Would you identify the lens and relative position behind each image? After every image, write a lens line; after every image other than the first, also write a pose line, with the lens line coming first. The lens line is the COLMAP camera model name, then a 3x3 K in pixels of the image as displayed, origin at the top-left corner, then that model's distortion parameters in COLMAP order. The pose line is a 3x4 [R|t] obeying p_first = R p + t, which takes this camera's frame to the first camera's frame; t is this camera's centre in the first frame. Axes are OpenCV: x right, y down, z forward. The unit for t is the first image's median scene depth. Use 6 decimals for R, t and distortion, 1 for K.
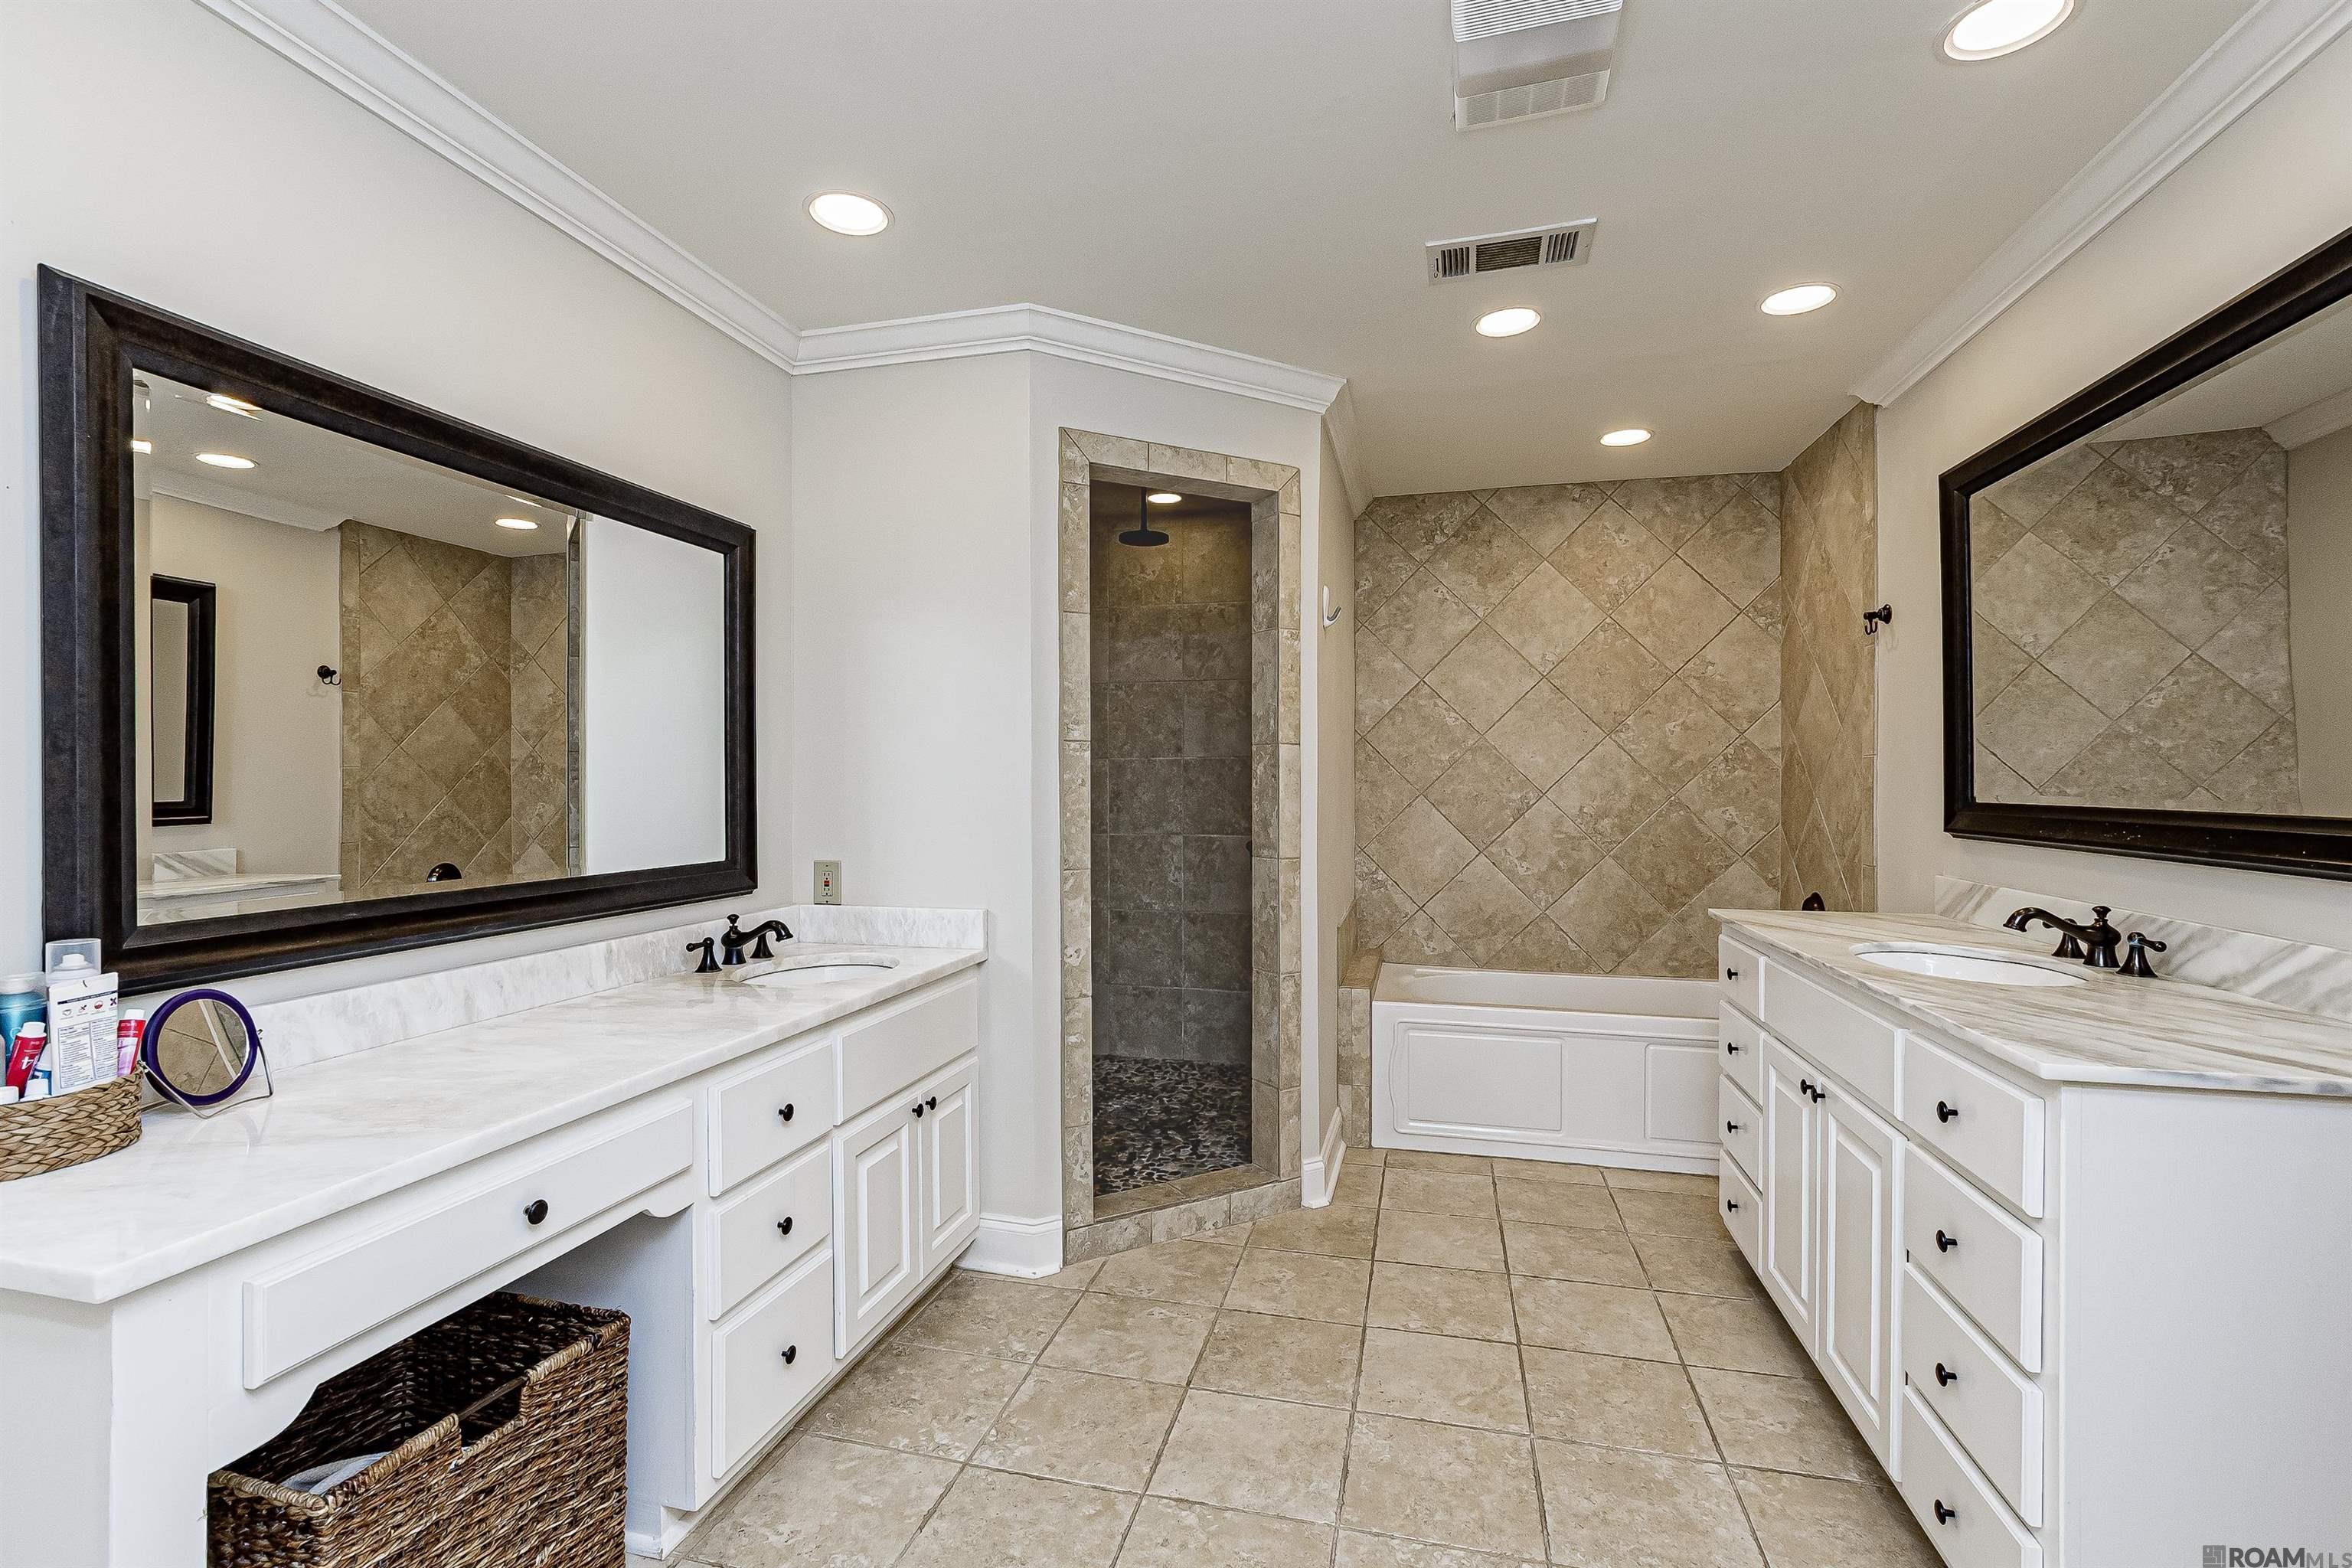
lens RADIAL K [[1074.5, 0, 1157.1], [0, 1074.5, 787.5], [0, 0, 1]] dist [-0.002683, 0.000689]
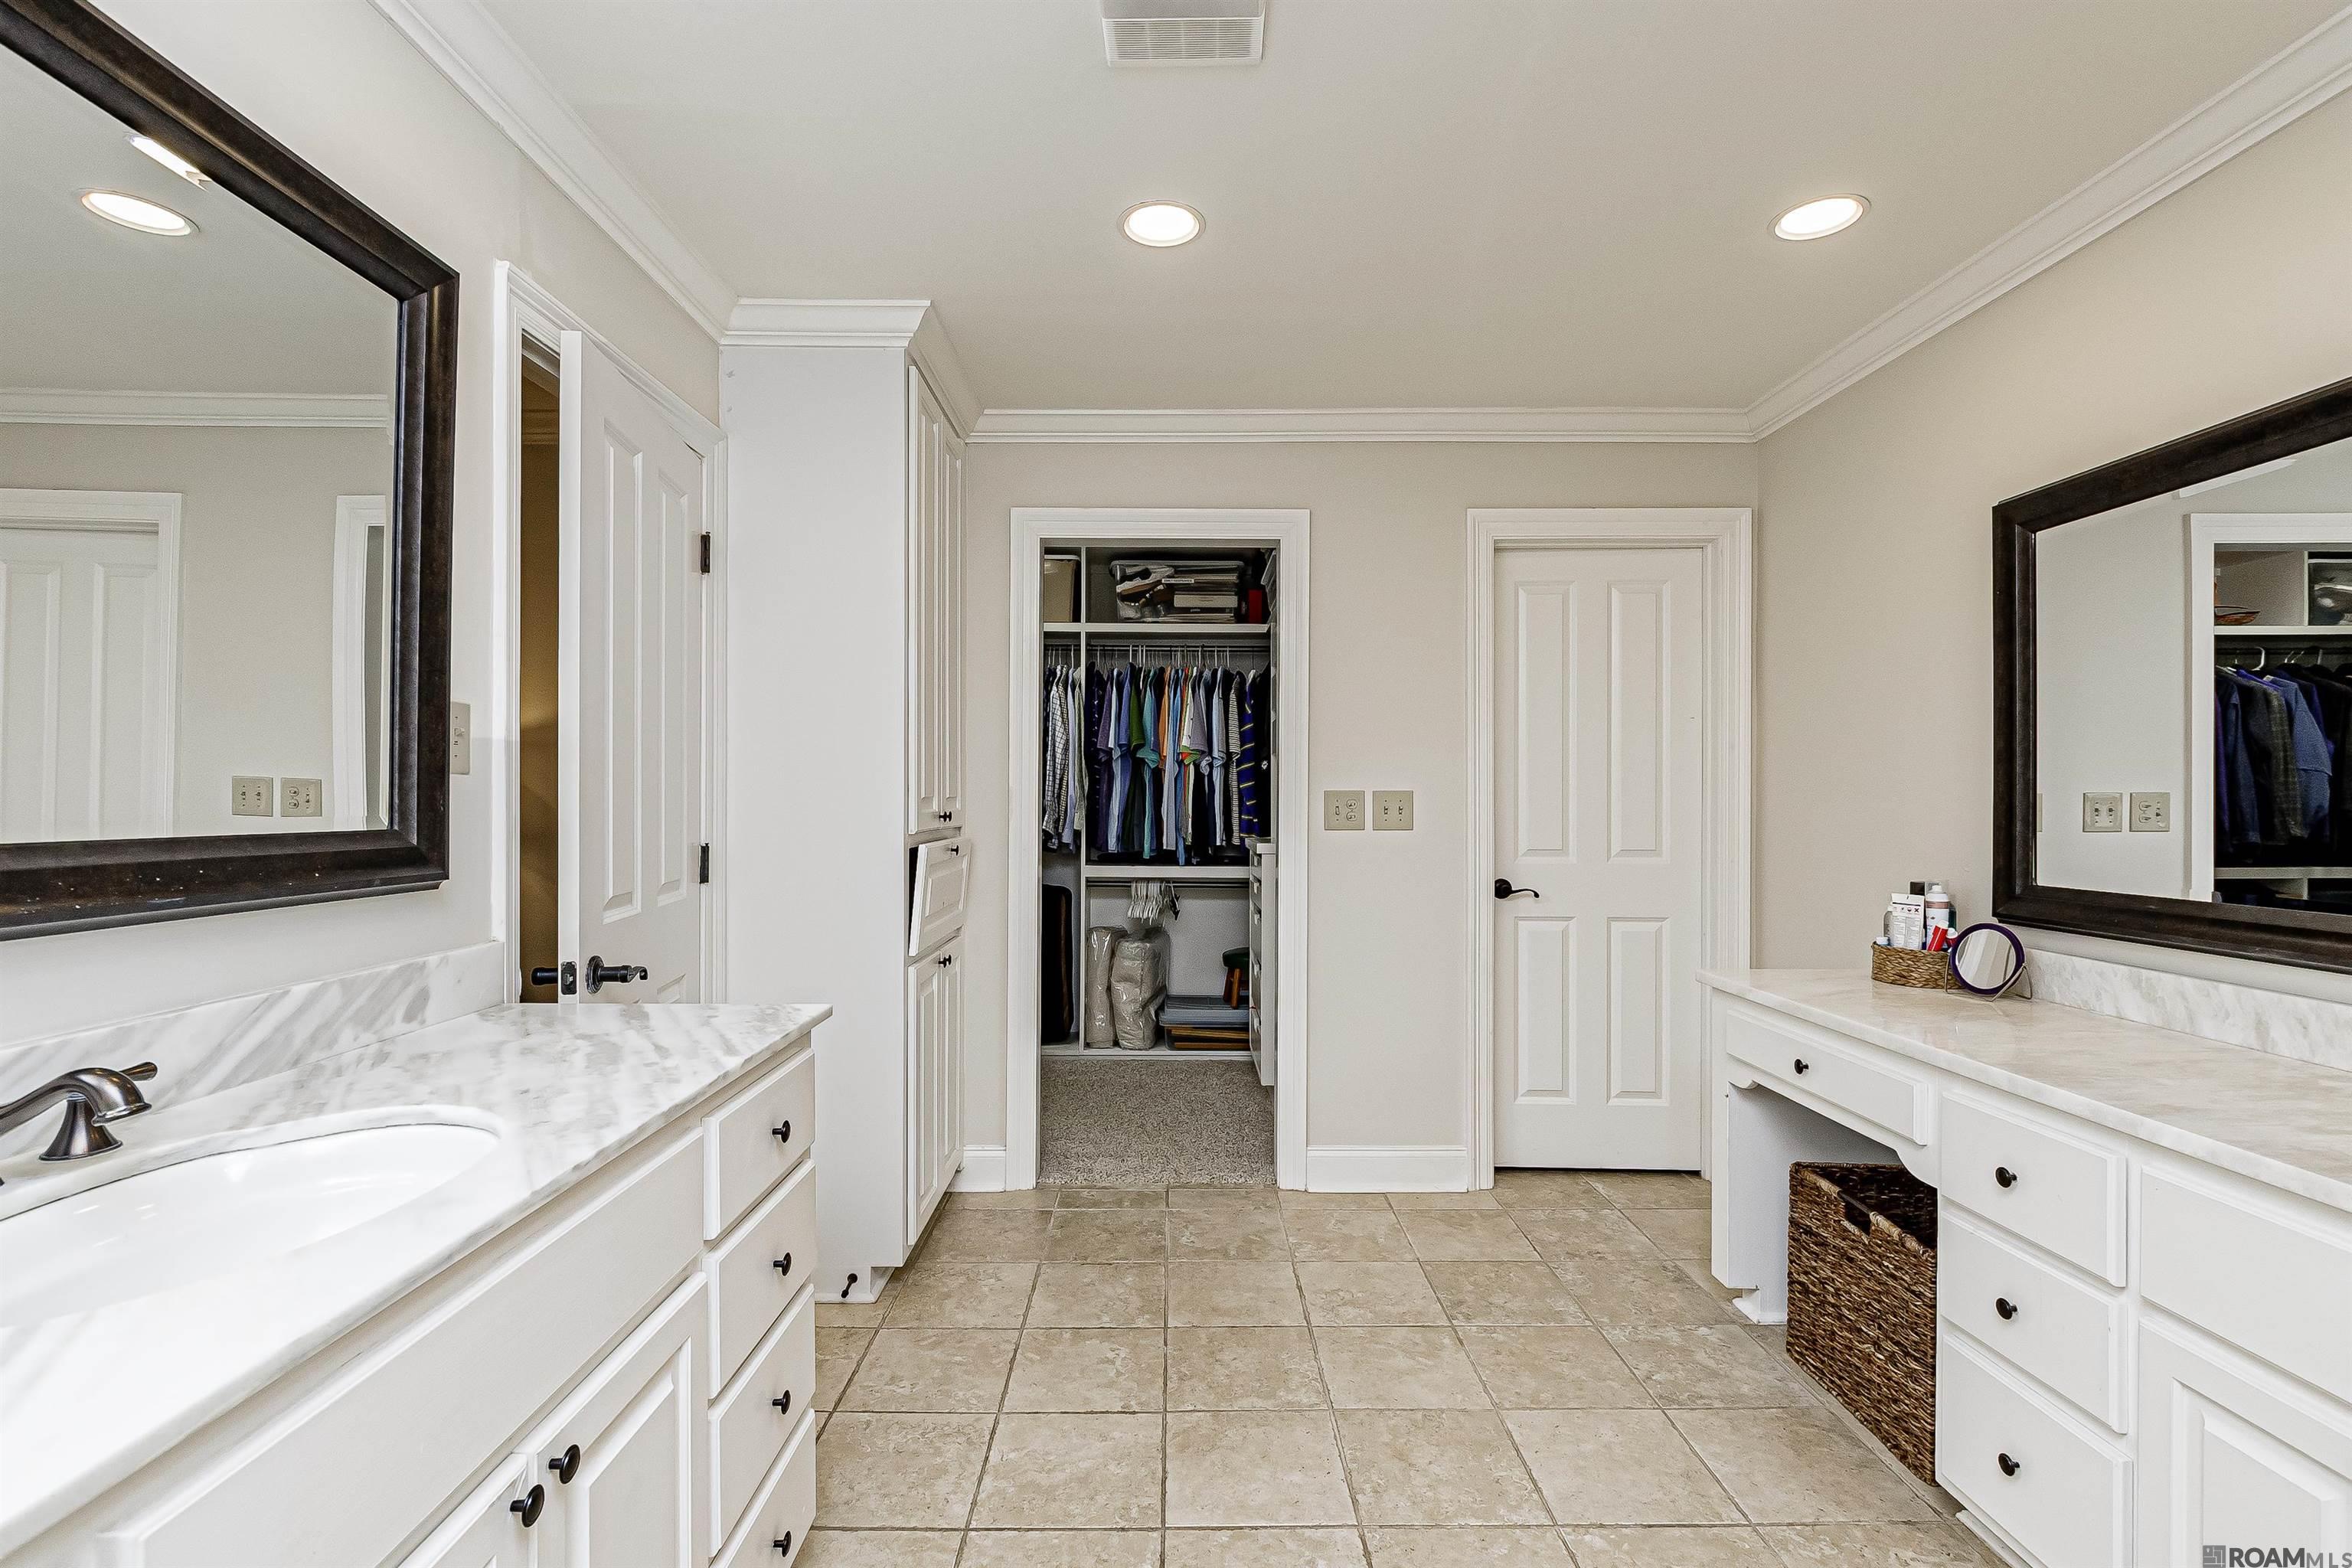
lens RADIAL K [[1074.5, 0, 1177.1], [0, 1074.5, 791.1], [0, 0, 1]] dist [-0.002683, 0.000689]
pose [[-0.965234, -0.001531, -0.261384, 0.631421], [-0.000226, 0.999987, -0.005022, -0.003154], [0.261388, -0.004788, -0.965222, 2.009169]]
